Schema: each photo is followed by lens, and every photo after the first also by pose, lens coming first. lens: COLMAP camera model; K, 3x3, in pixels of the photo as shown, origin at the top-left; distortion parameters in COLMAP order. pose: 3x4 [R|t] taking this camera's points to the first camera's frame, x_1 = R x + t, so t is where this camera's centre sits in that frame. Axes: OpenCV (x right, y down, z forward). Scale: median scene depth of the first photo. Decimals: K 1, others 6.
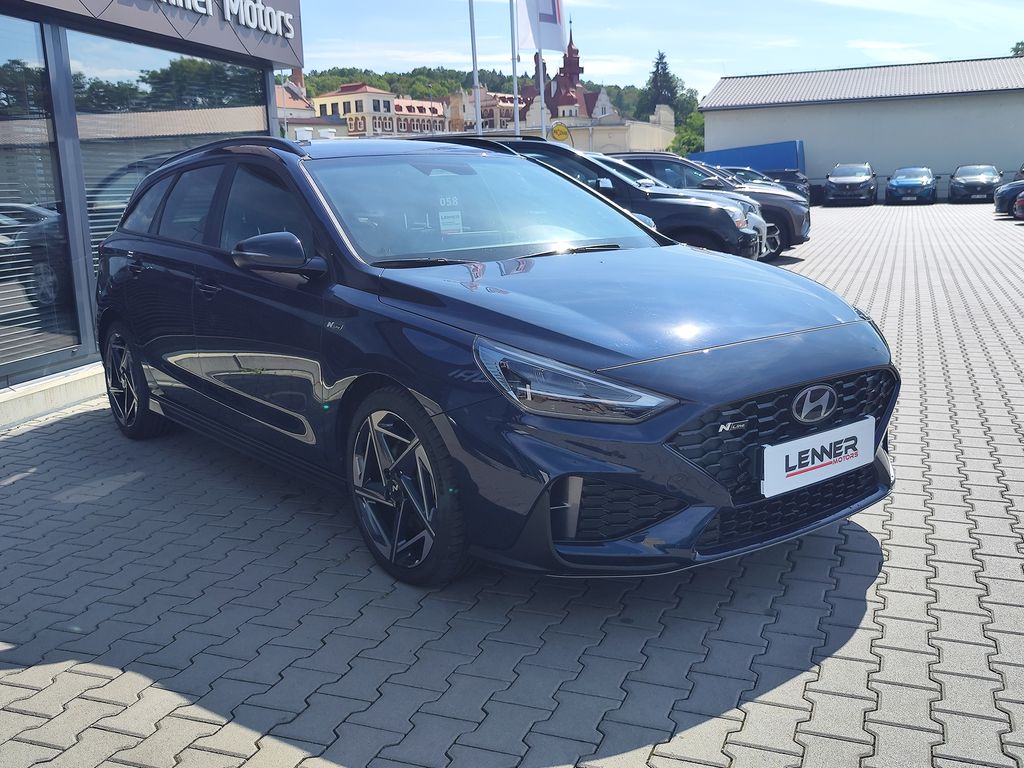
lens RADIAL K [[1072.5, 0, 505.4], [0, 1072.5, 362.4], [0, 0, 1]] dist [0.040864, -0.019662]
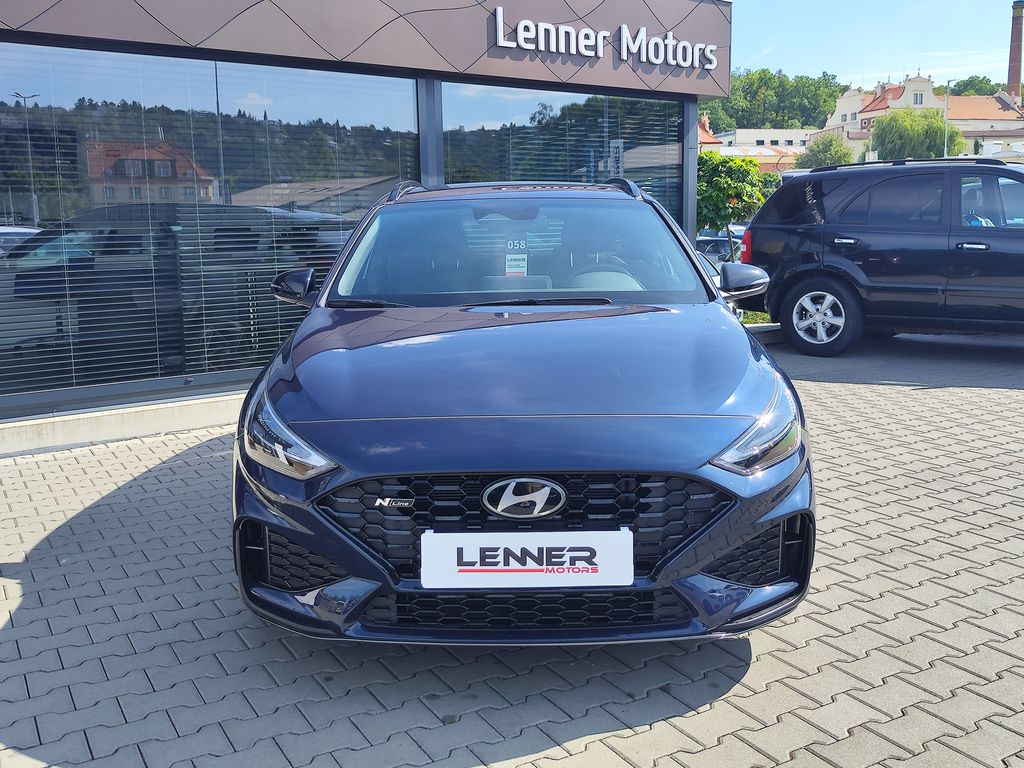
lens RADIAL K [[1072.5, 0, 505.4], [0, 1072.5, 362.4], [0, 0, 1]] dist [0.040864, -0.019662]
pose [[0.751160, 0.104780, -0.651751, 0.726474], [-0.113207, 0.993142, 0.029191, -0.082410], [0.650340, 0.051856, 0.757871, 0.287432]]
